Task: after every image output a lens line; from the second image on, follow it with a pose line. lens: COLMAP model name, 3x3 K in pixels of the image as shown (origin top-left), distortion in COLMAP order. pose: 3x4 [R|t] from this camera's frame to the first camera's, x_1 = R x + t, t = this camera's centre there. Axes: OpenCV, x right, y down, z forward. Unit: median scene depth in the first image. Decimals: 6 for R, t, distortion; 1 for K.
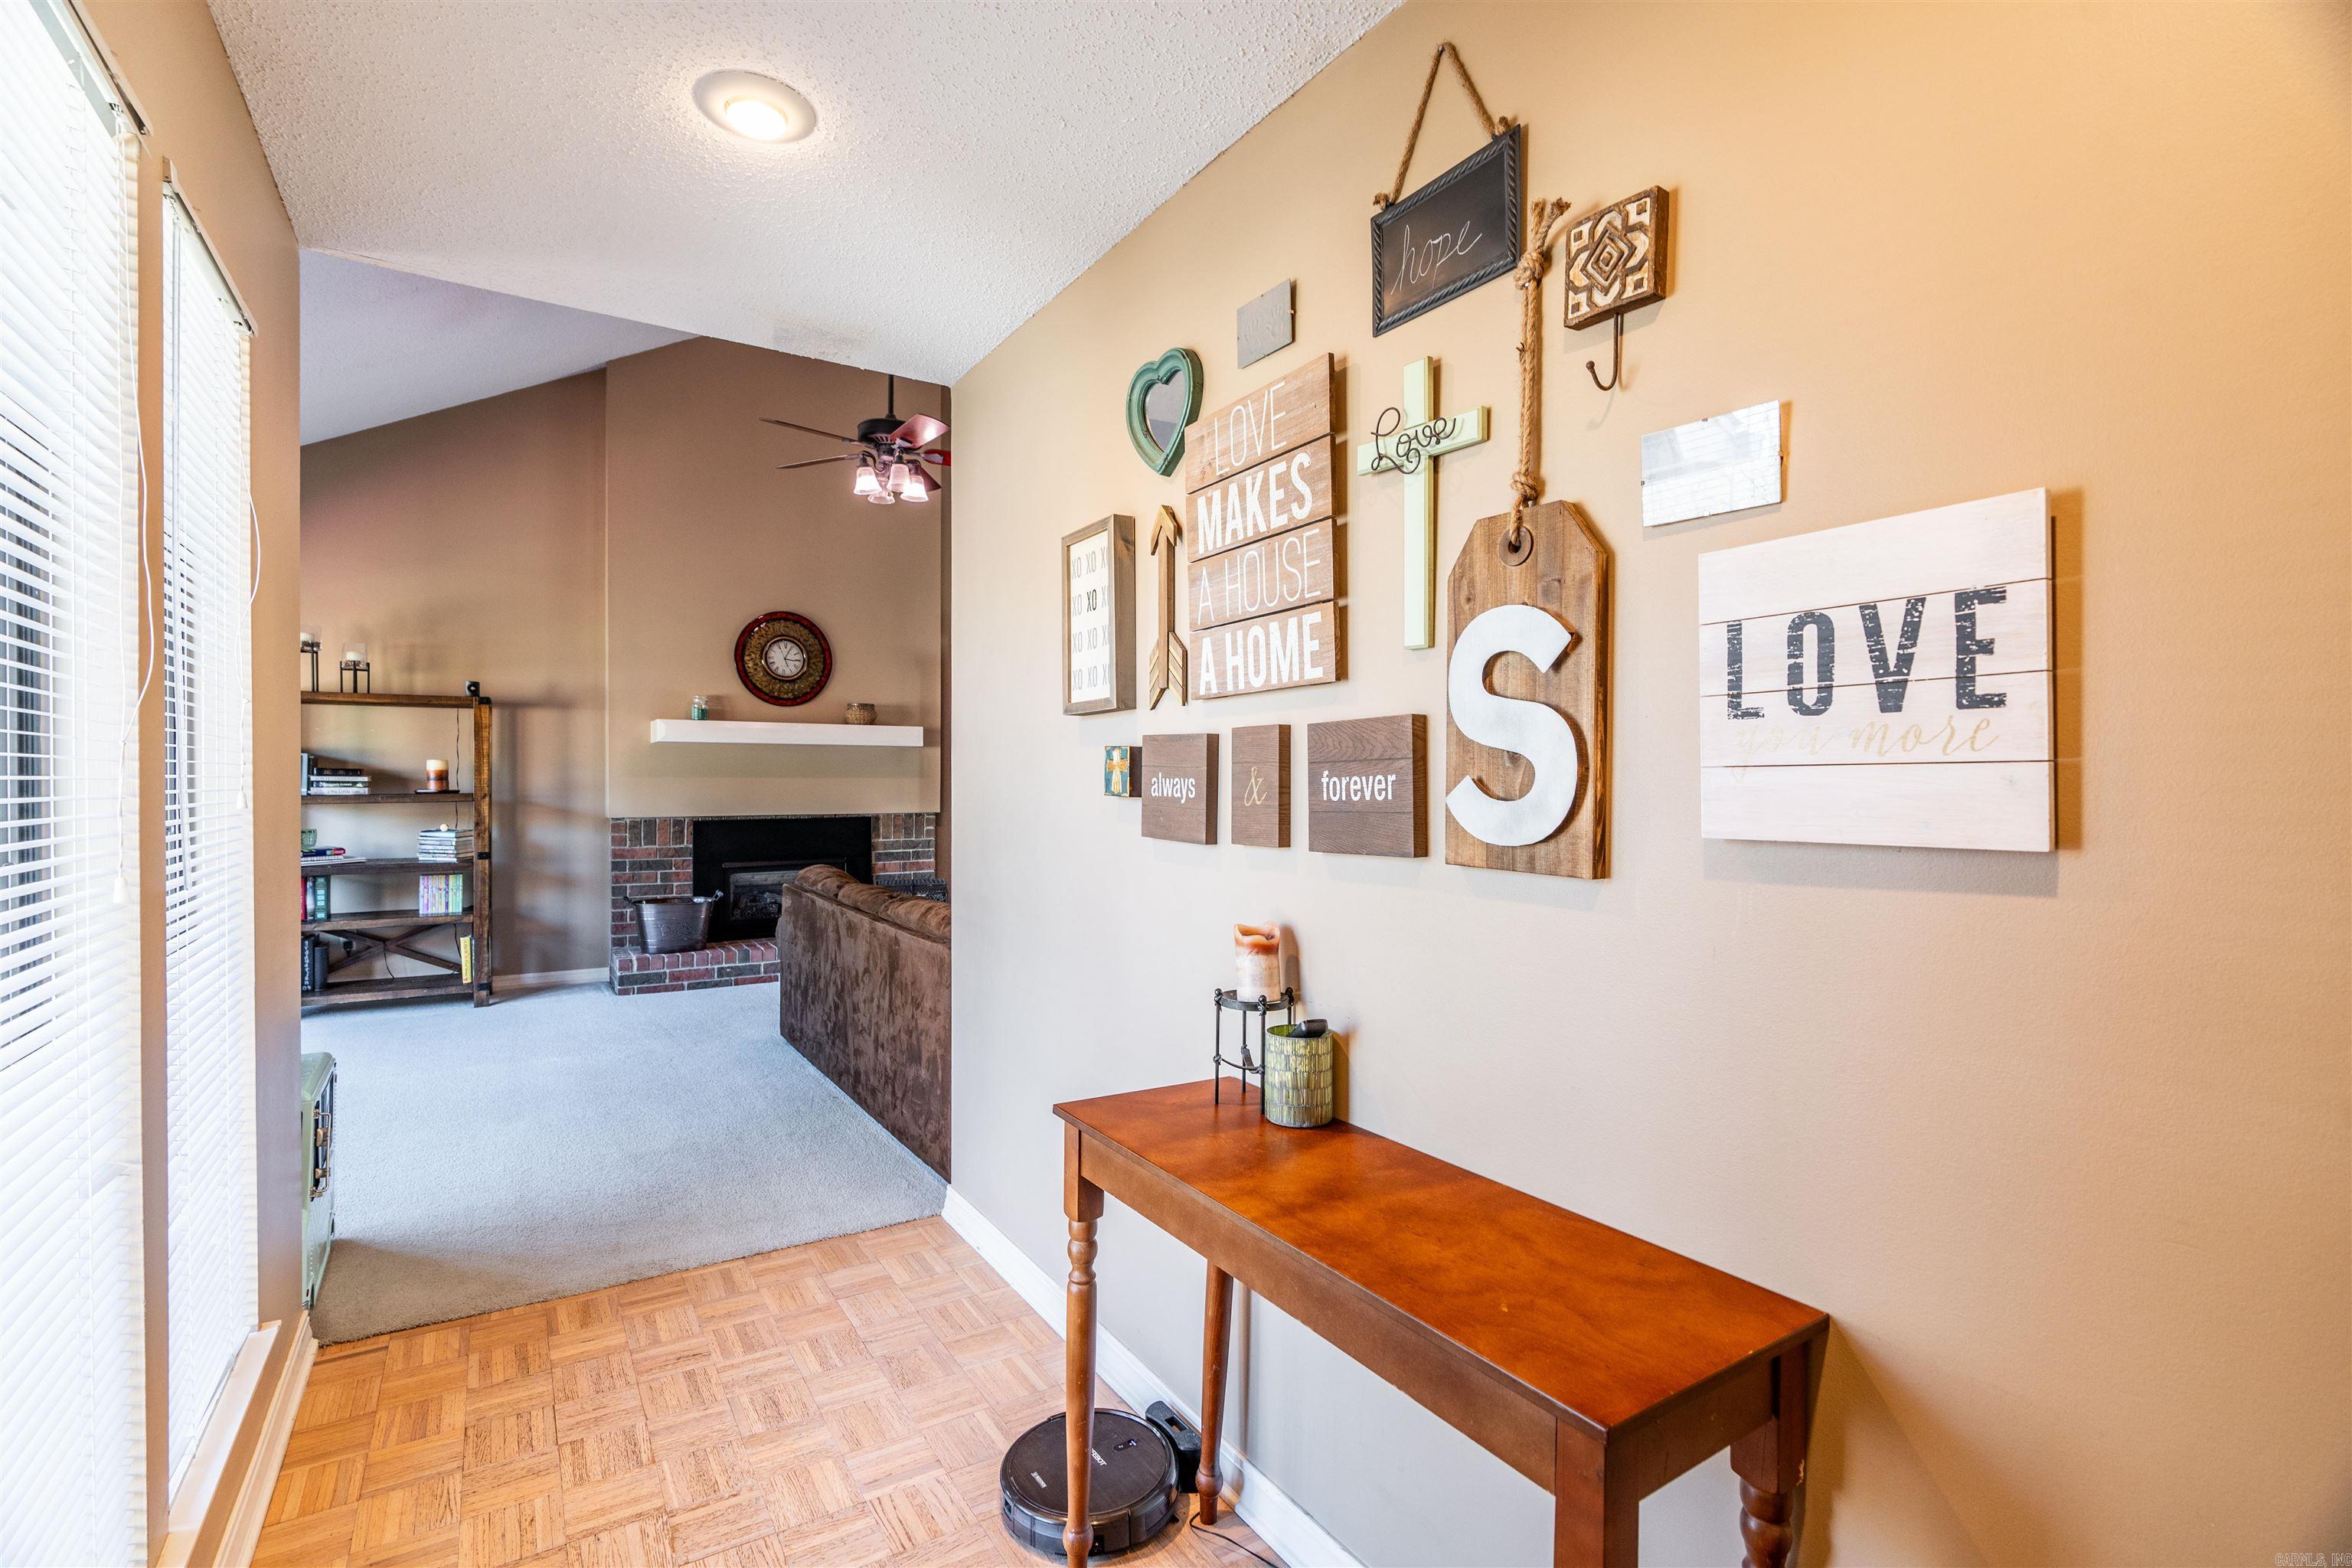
lens RADIAL K [[1079.1, 0, 1176.0], [0, 1079.1, 784.0], [0, 0, 1]] dist [-0.011644, 0.005063]
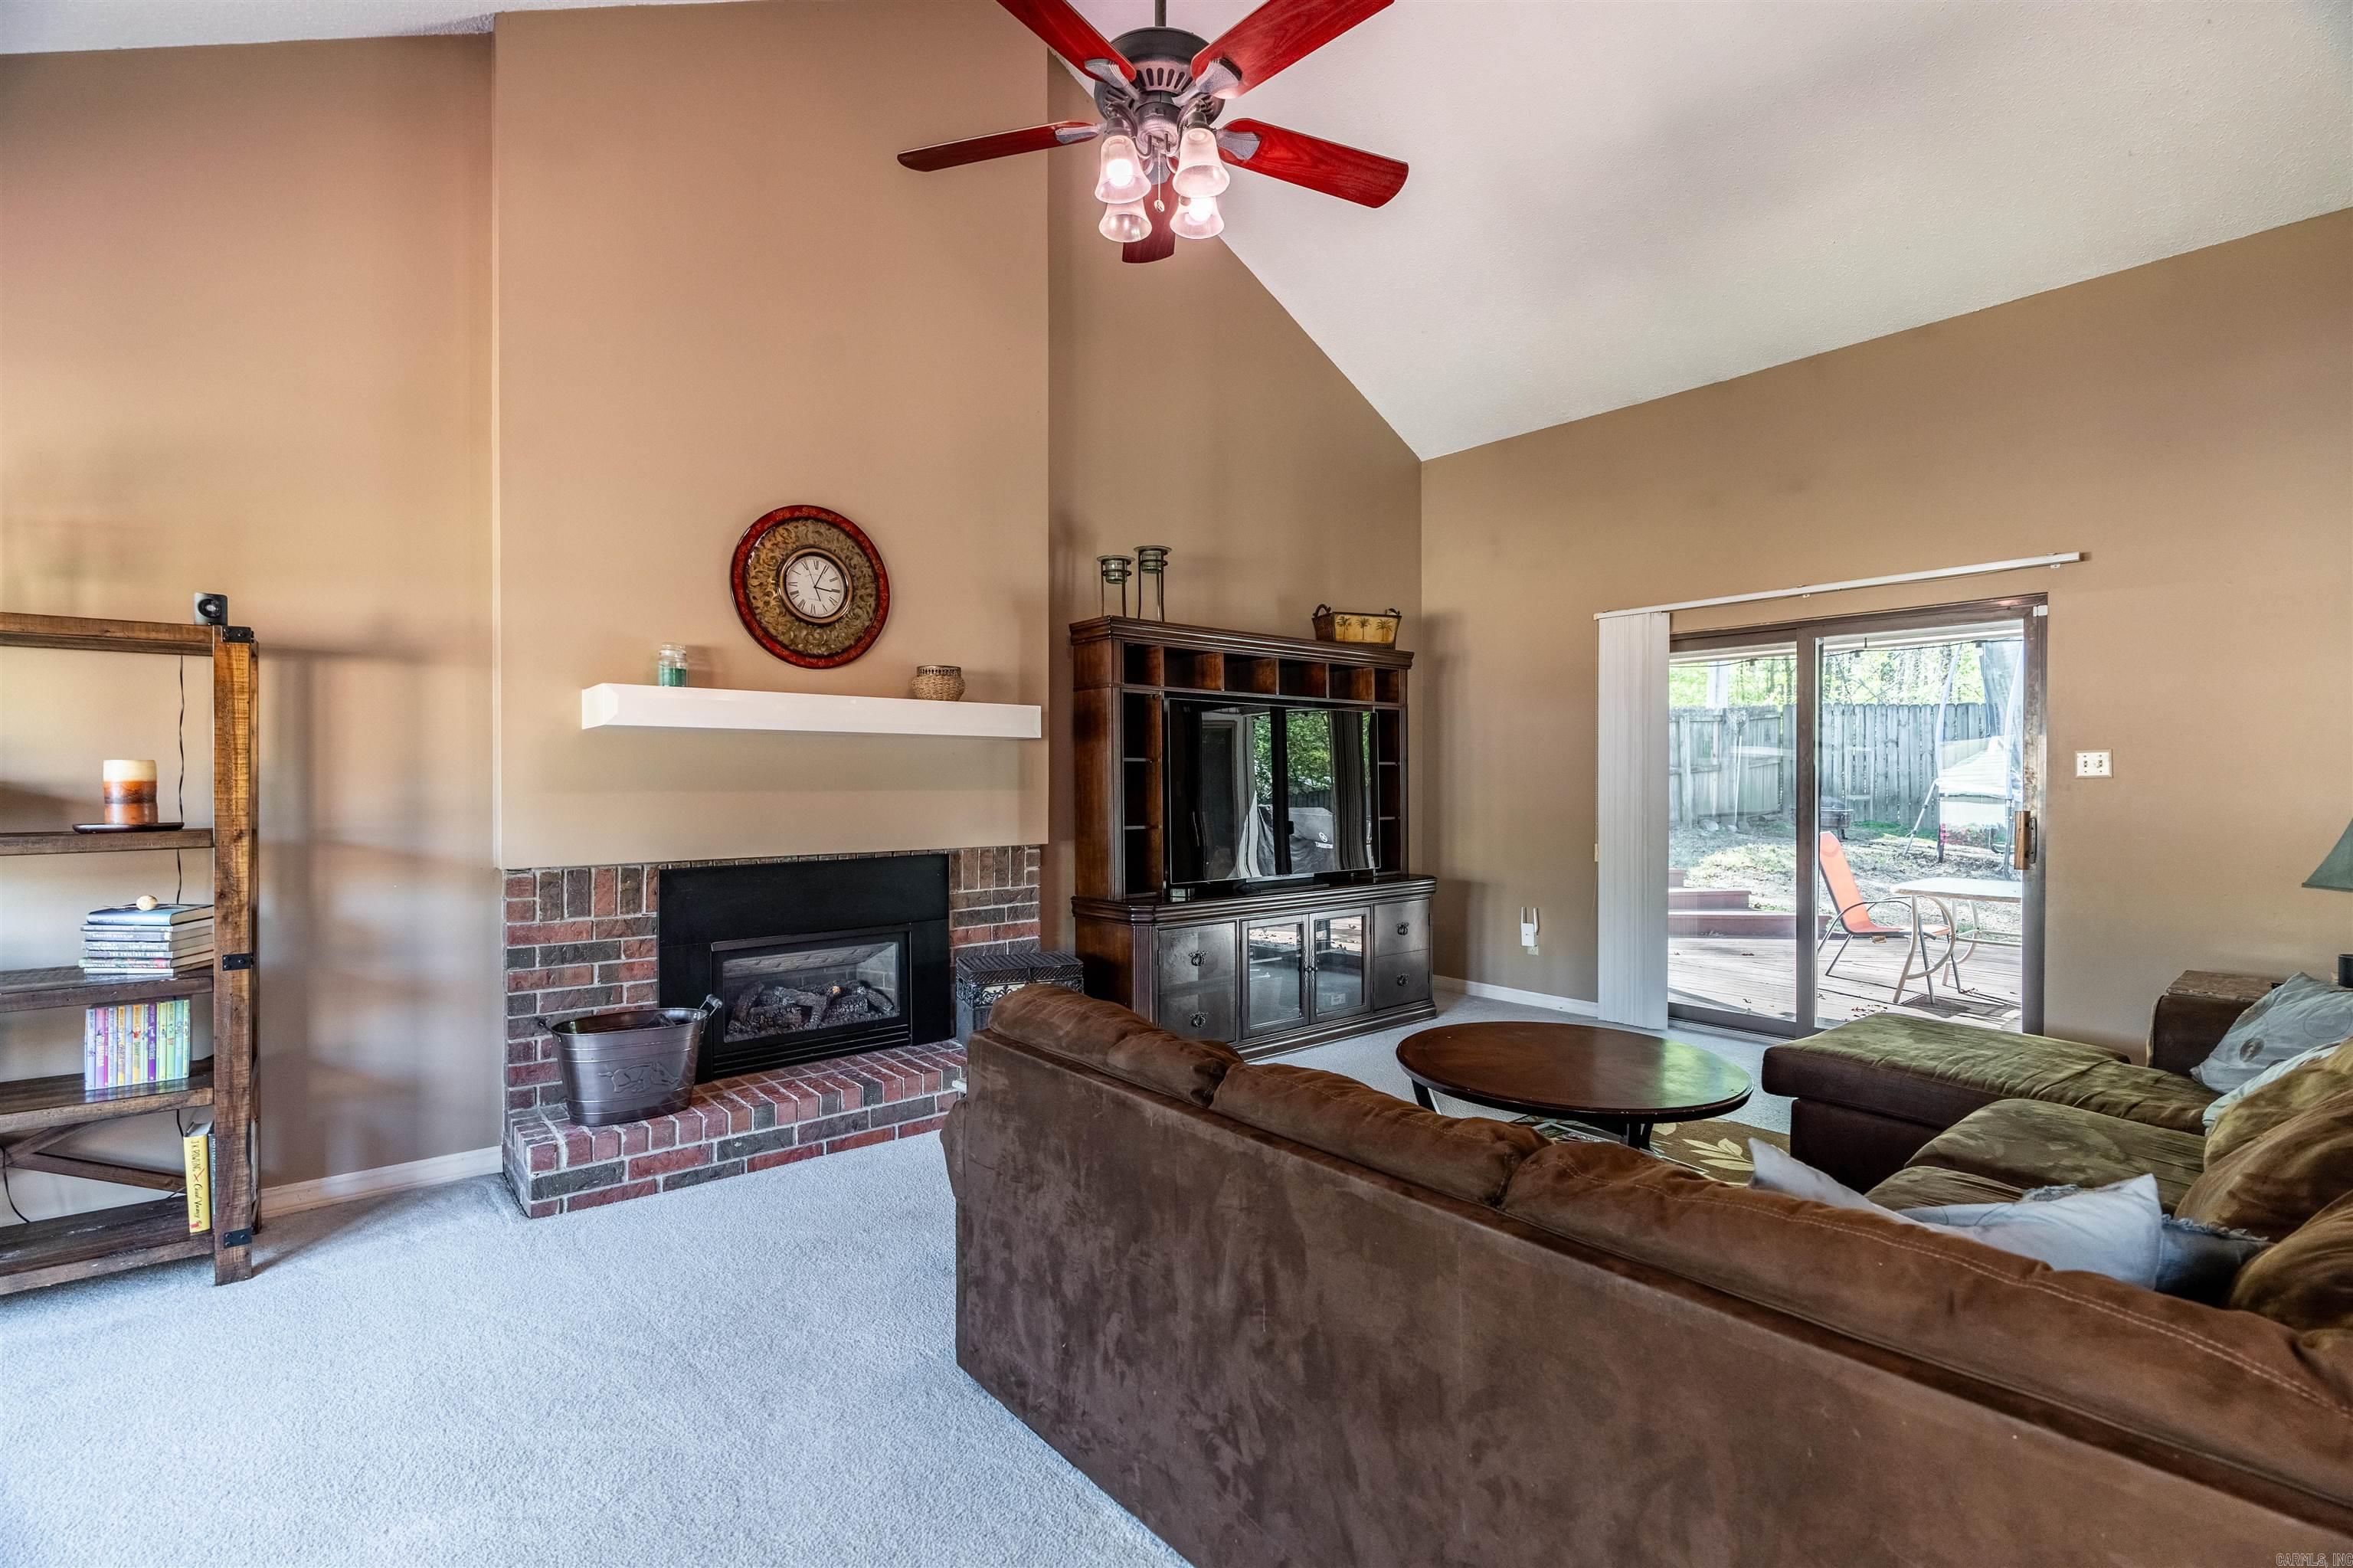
lens RADIAL K [[1079.6, 0, 1176.5], [0, 1079.6, 784.0], [0, 0, 1]] dist [-0.011644, 0.005063]
pose [[0.991767, -0.008186, 0.127795, -0.265128], [0.009337, 0.999921, -0.008410, -0.003091], [-0.127716, 0.009534, 0.991765, 0.431670]]
